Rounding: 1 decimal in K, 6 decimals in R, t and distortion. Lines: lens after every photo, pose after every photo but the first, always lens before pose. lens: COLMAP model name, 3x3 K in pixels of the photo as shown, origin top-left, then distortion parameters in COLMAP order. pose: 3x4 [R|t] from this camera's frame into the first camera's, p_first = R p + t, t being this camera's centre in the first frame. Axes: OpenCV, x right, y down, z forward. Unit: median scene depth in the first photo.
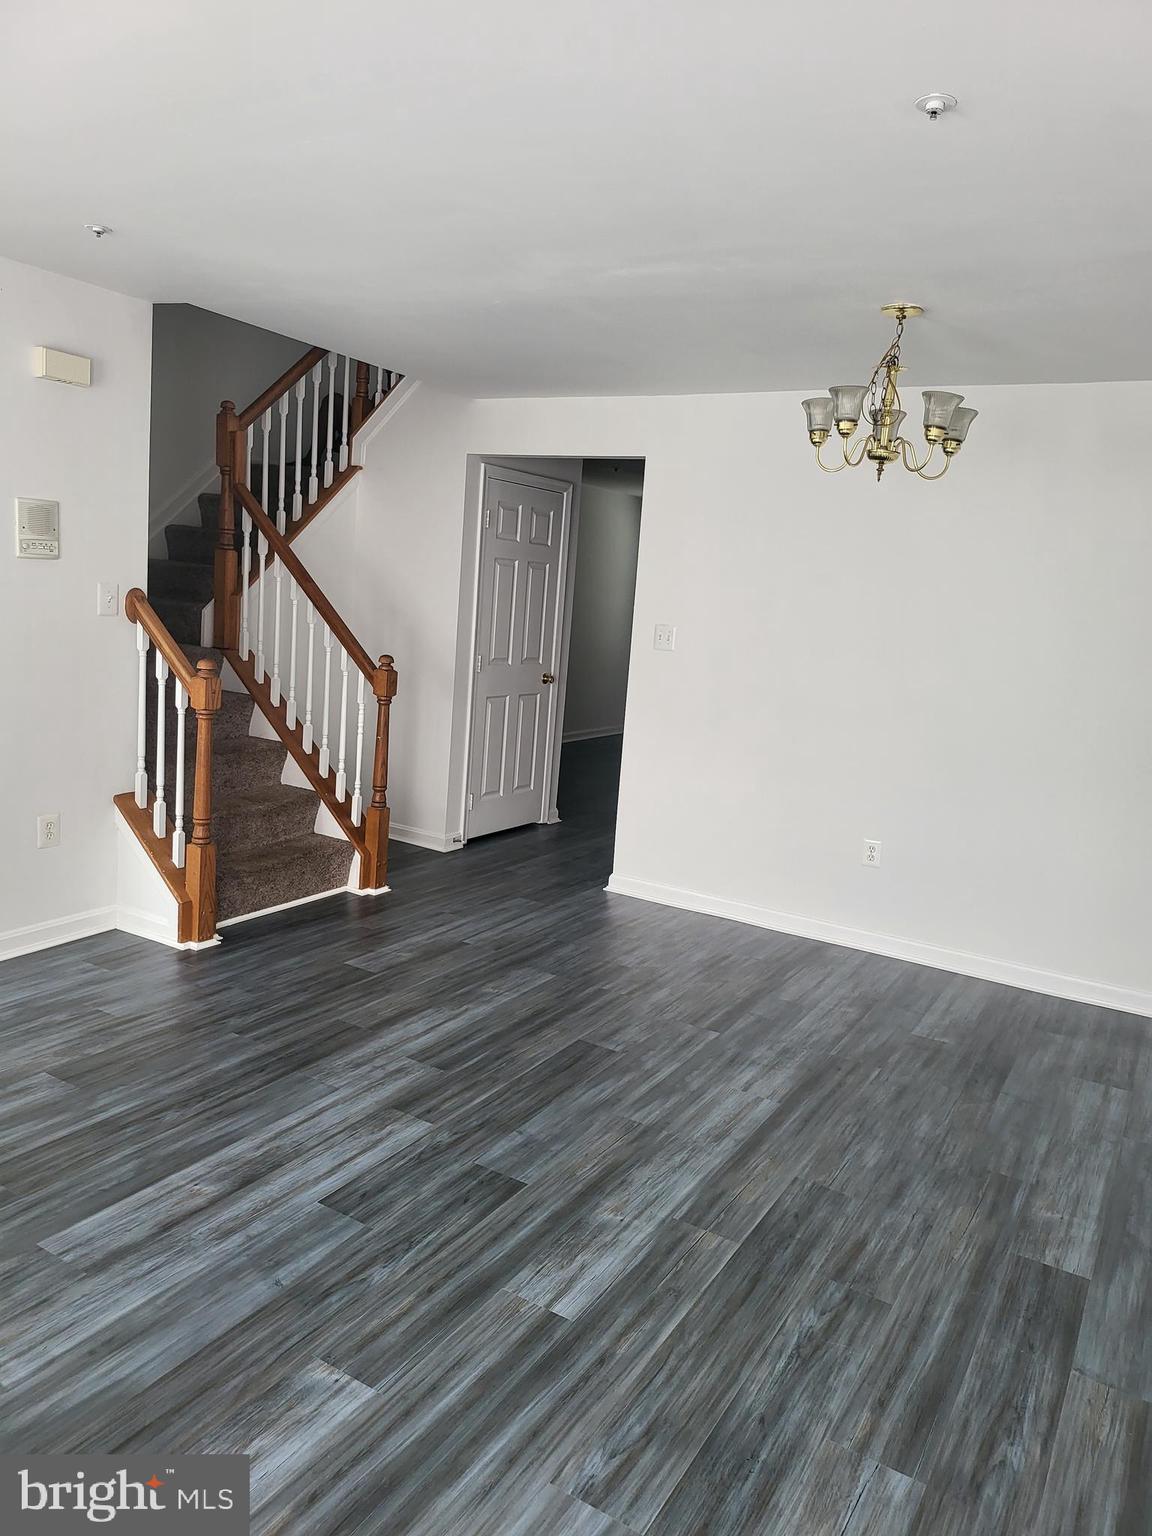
lens RADIAL K [[1087.2, 0, 577.4], [0, 1087.2, 760.2], [0, 0, 1]] dist [0.071843, -0.076119]
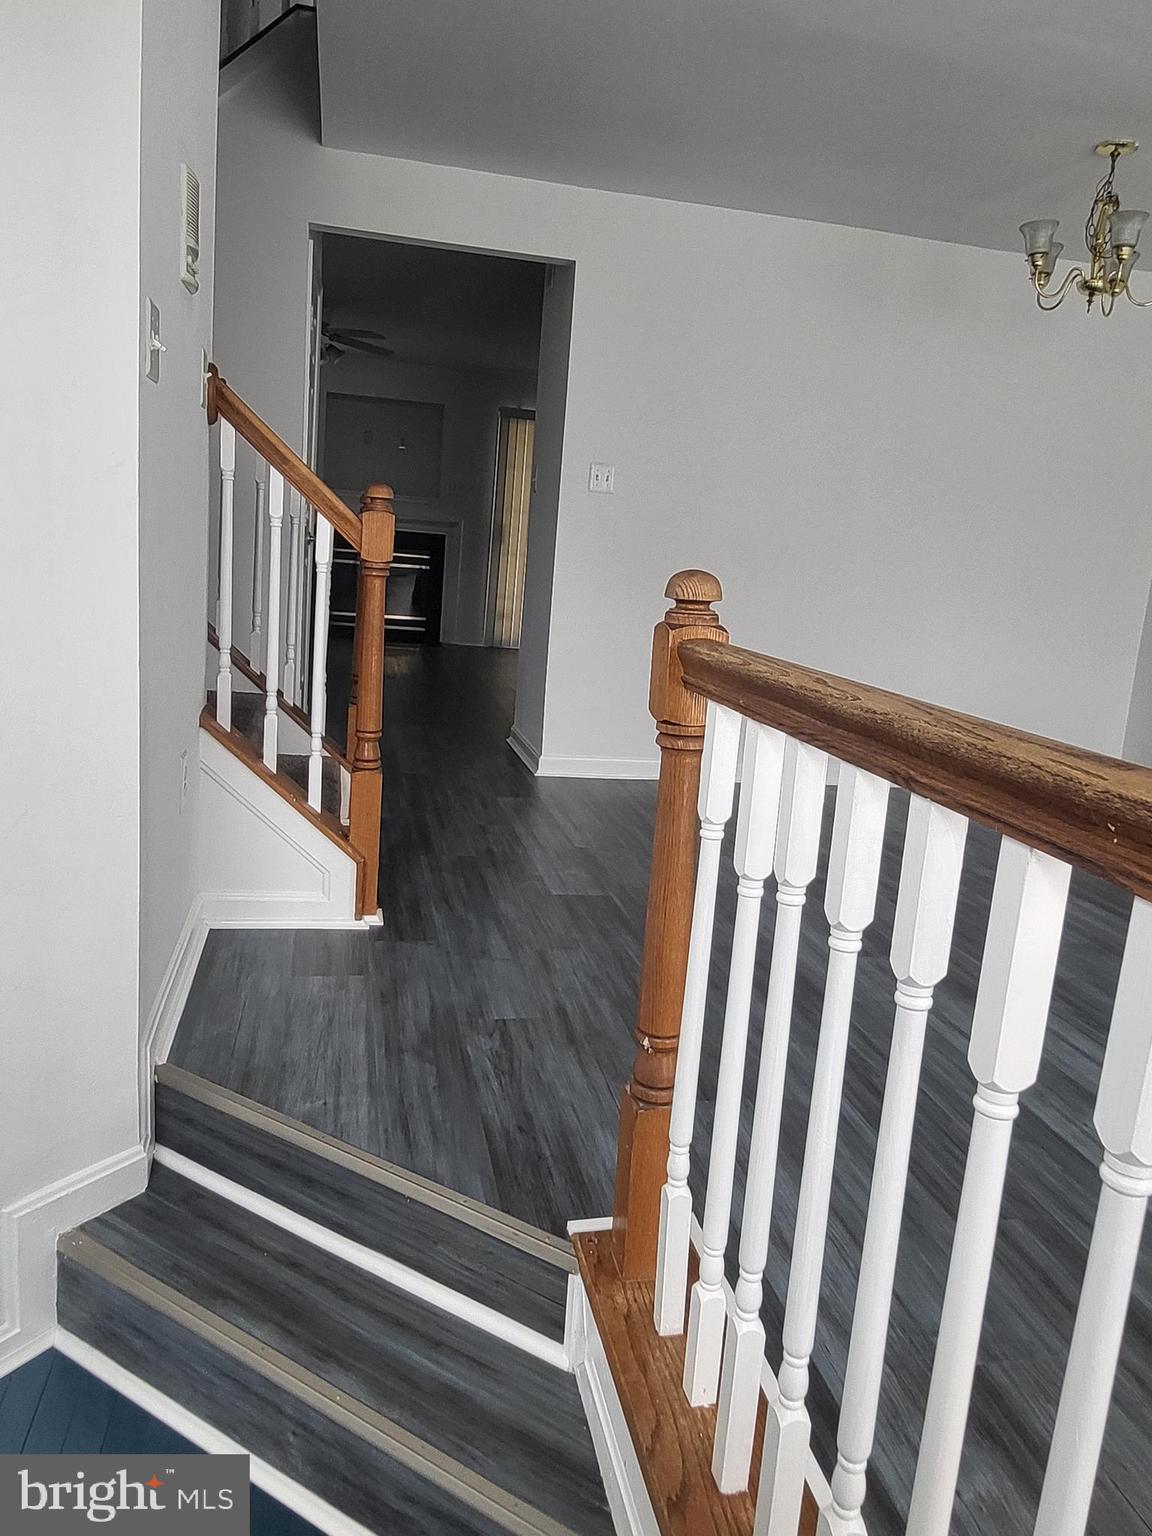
lens RADIAL K [[1113.5, 0, 576.0], [0, 1113.5, 768.0], [0, 0, 1]] dist [-0.012518, -0.001381]
pose [[0.740850, -0.151786, 0.654295, -0.873146], [0.083040, 0.987356, 0.135026, -0.005757], [-0.666518, -0.045702, 0.744087, 0.524406]]
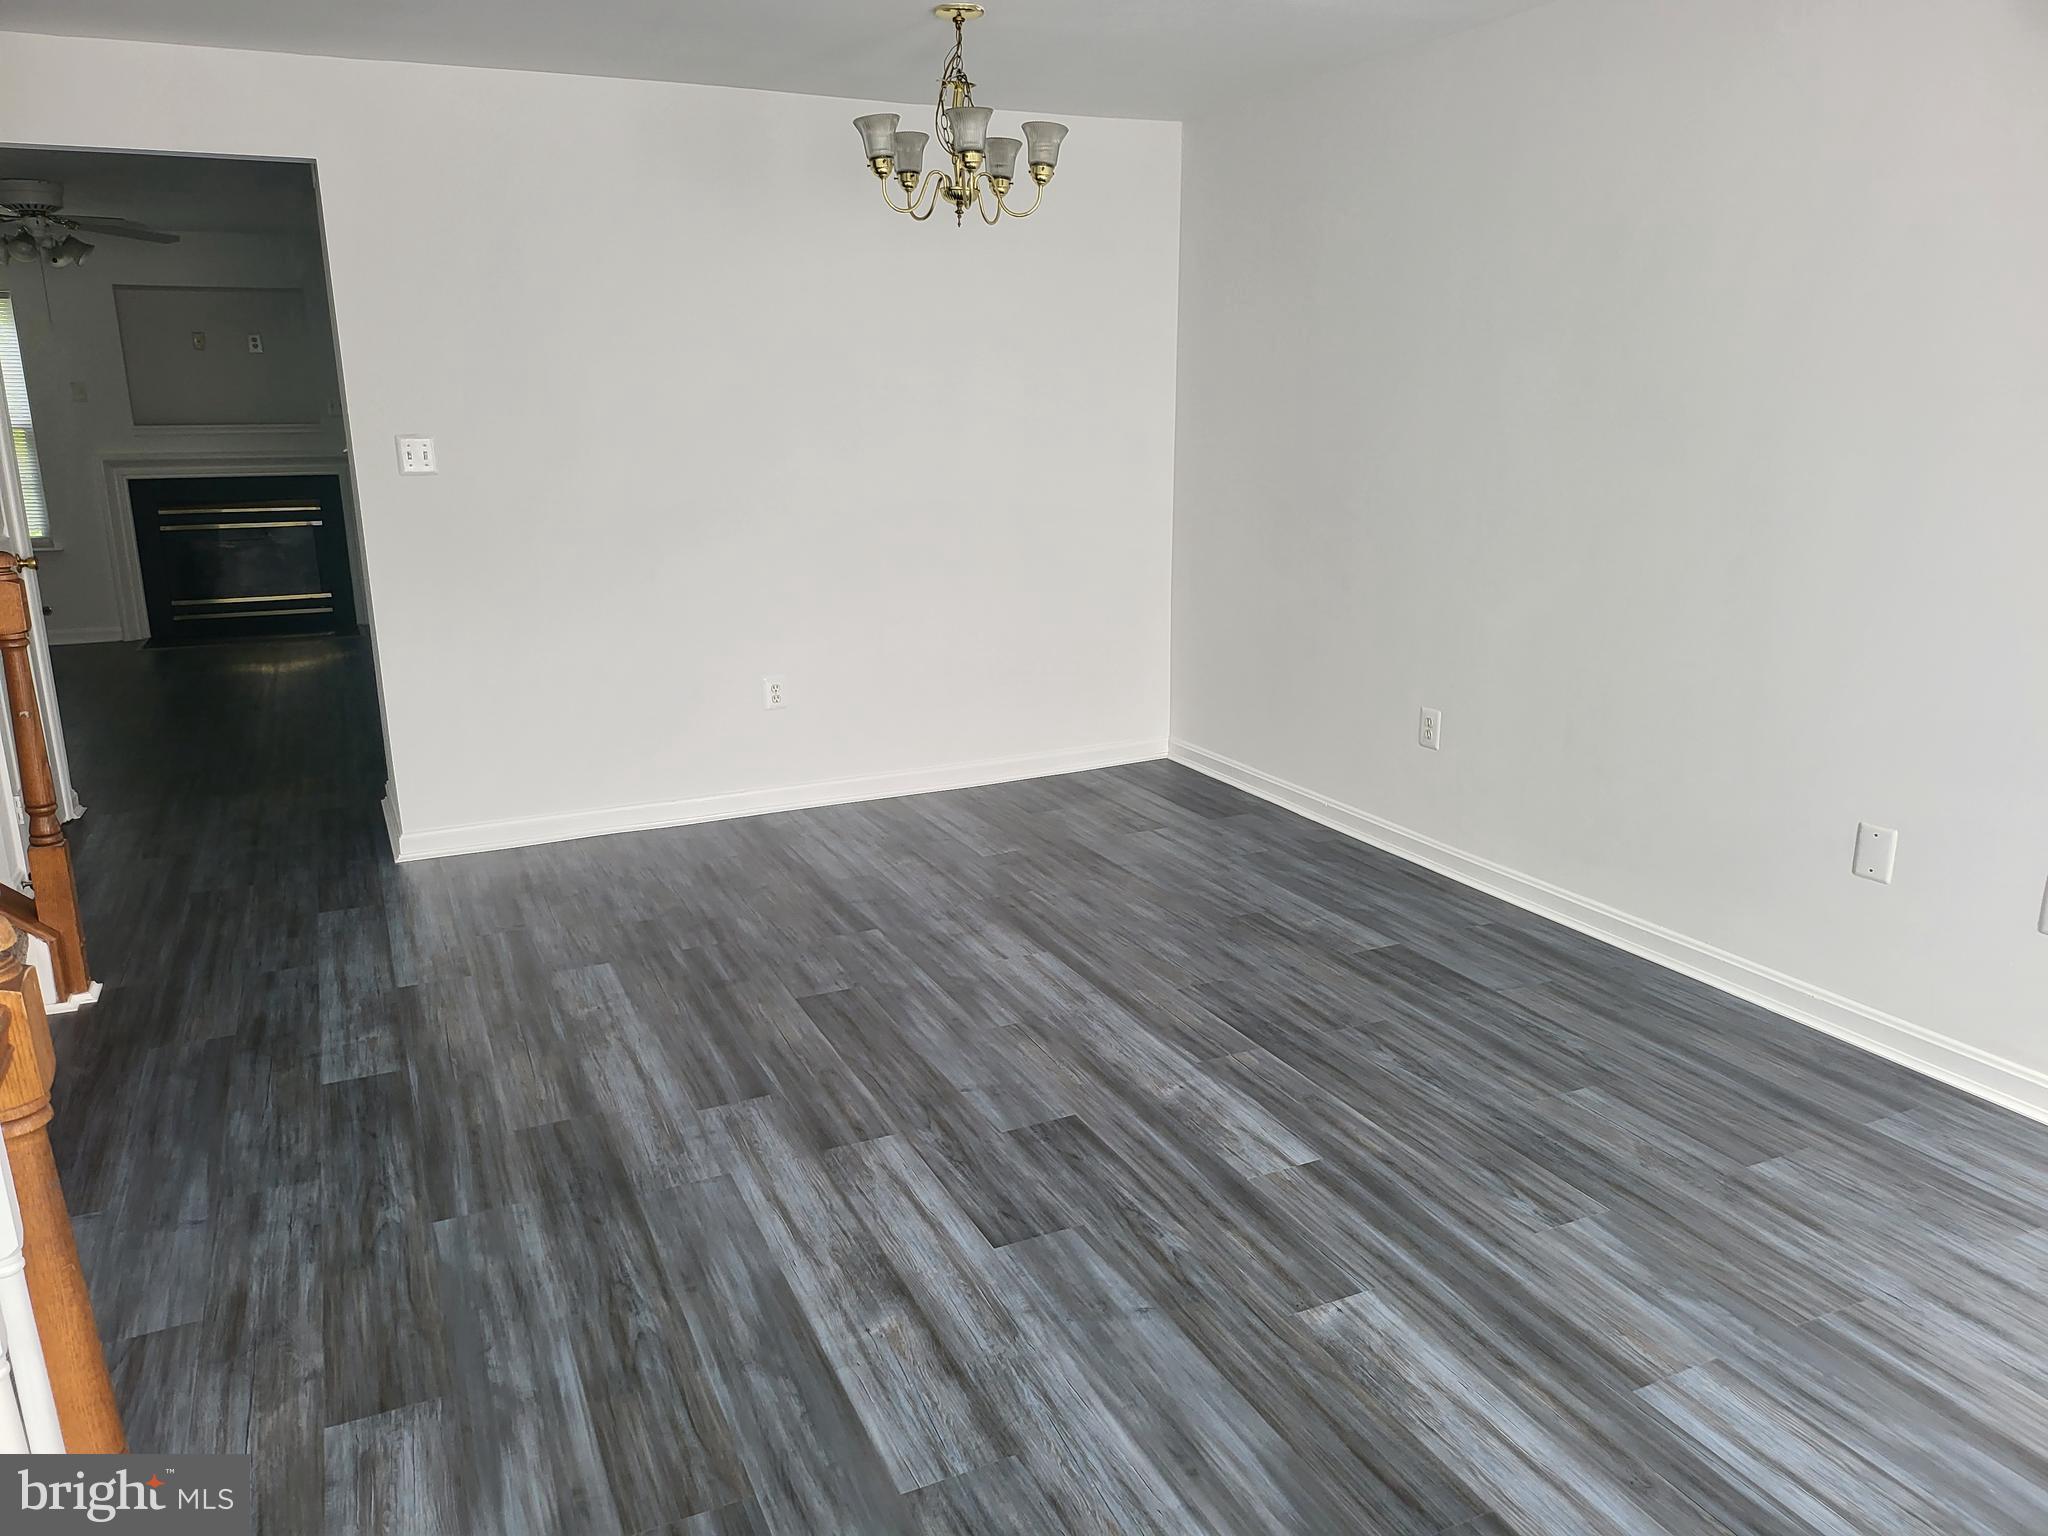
lens RADIAL K [[1449.7, 0, 1024.0], [0, 1449.7, 768.0], [0, 0, 1]] dist [0.071843, -0.076119]
pose [[0.555139, -0.283040, 0.782118, -0.707914], [0.179546, 0.958929, 0.219586, -0.094479], [-0.812148, 0.018526, 0.583158, 0.318189]]
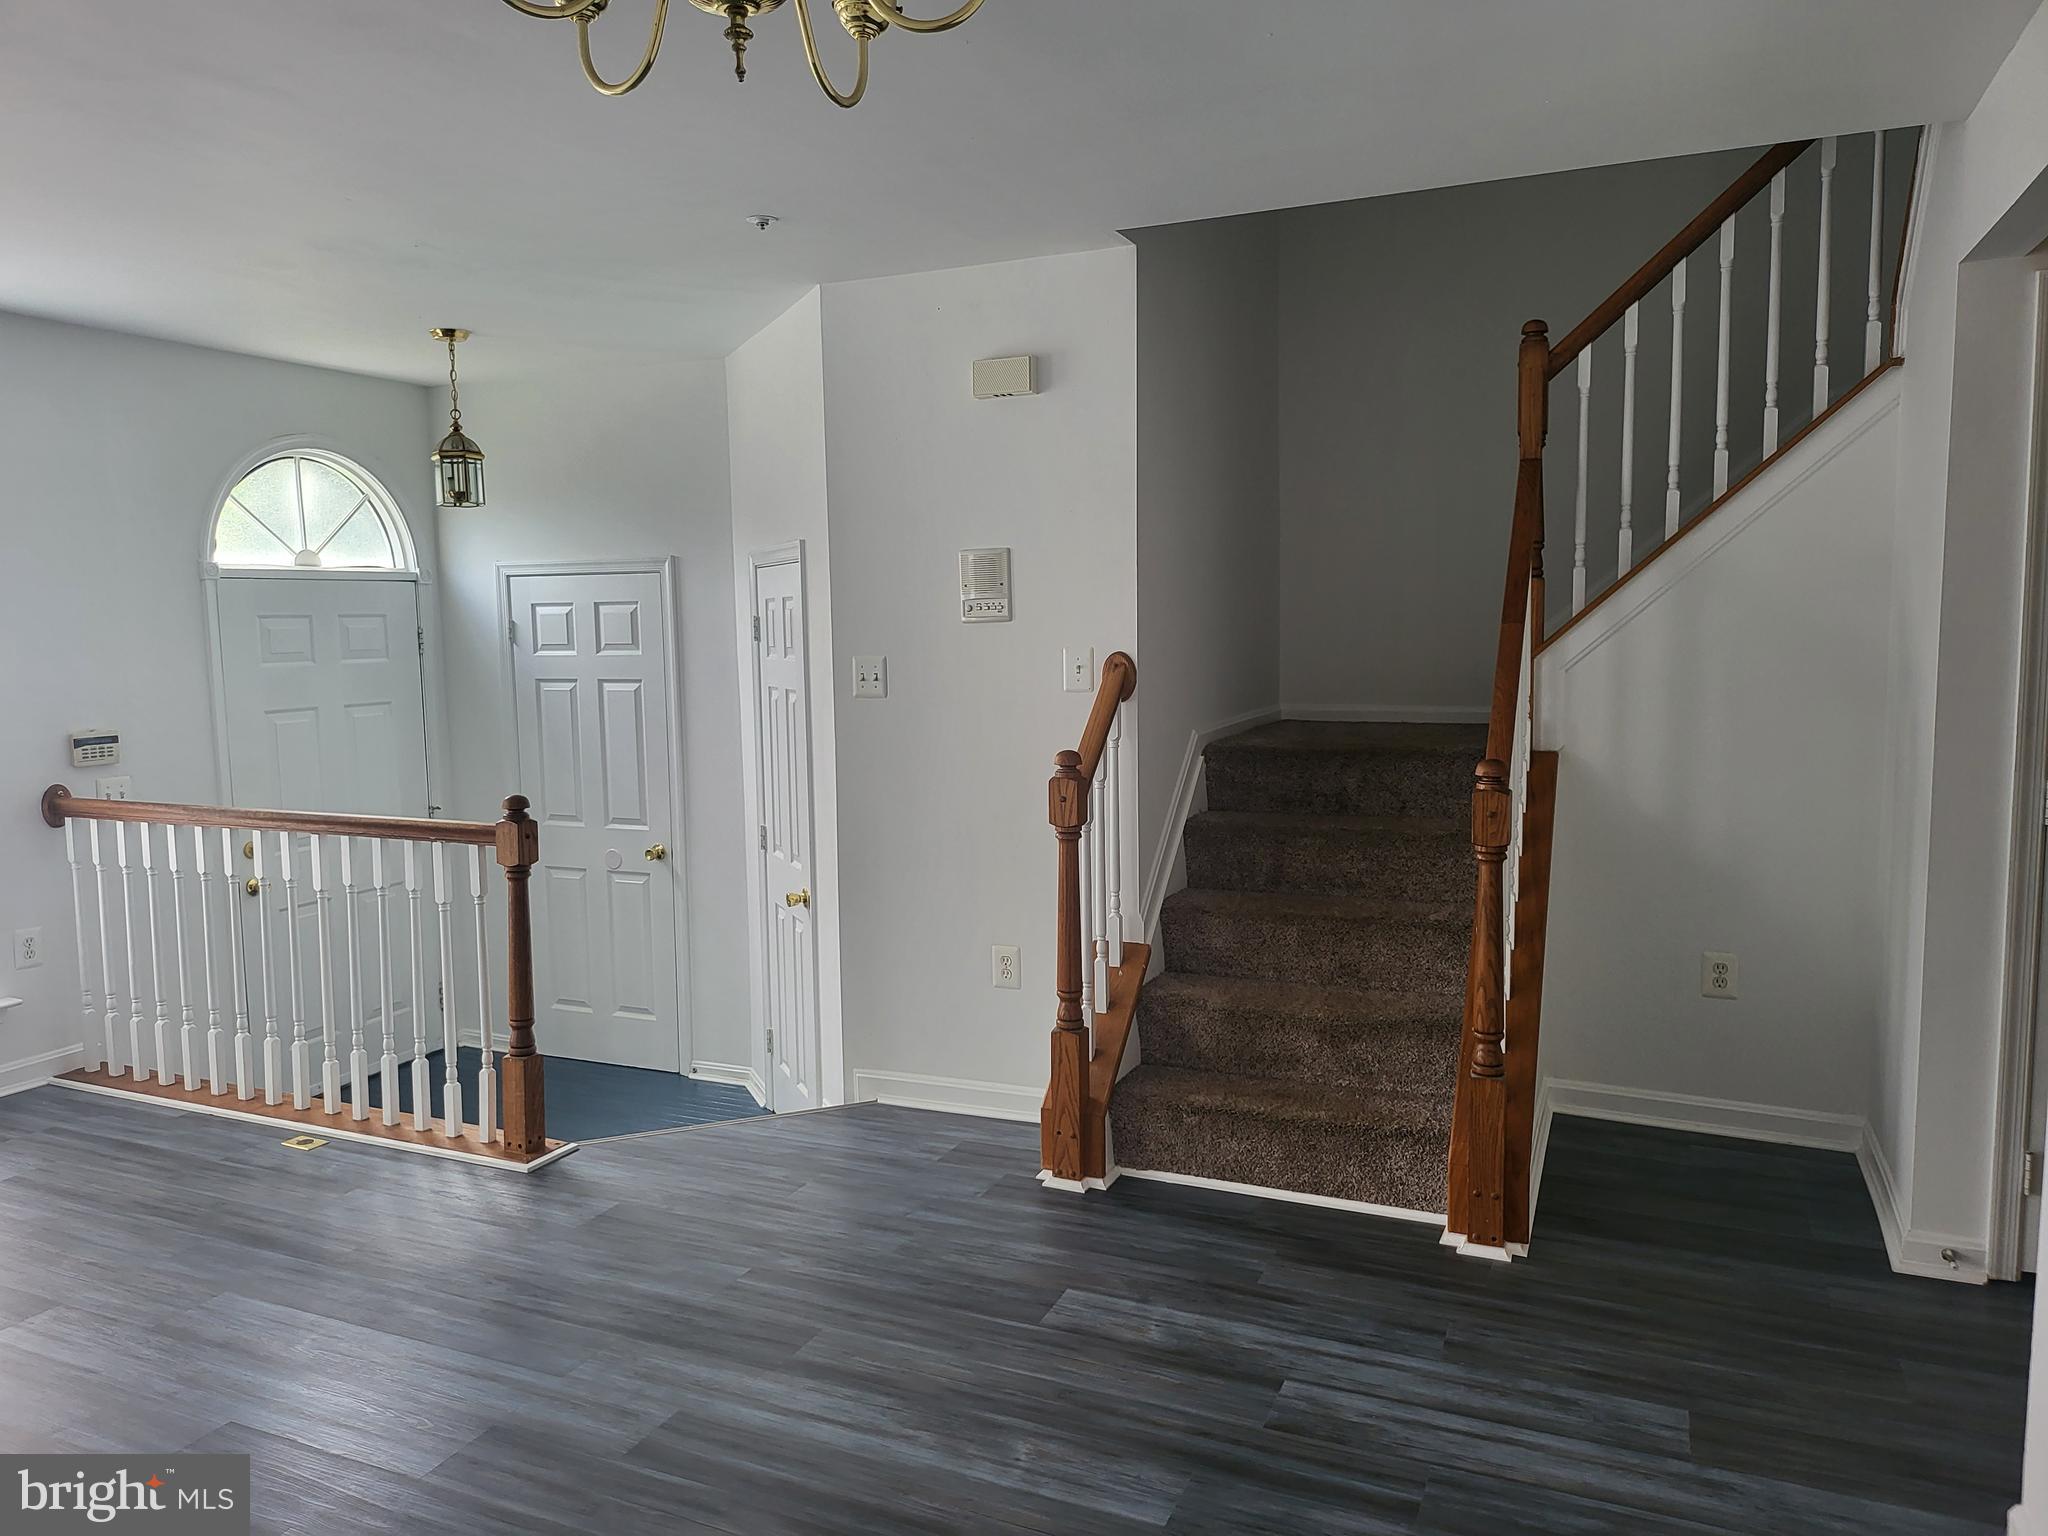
lens RADIAL K [[1449.7, 0, 1024.0], [0, 1449.7, 768.0], [0, 0, 1]] dist [0.071843, -0.076119]
pose [[0.109748, 0.027137, -0.993589, 0.661651], [-0.130977, 0.991305, 0.012608, -0.110646], [0.985292, 0.128754, 0.112348, 1.078378]]
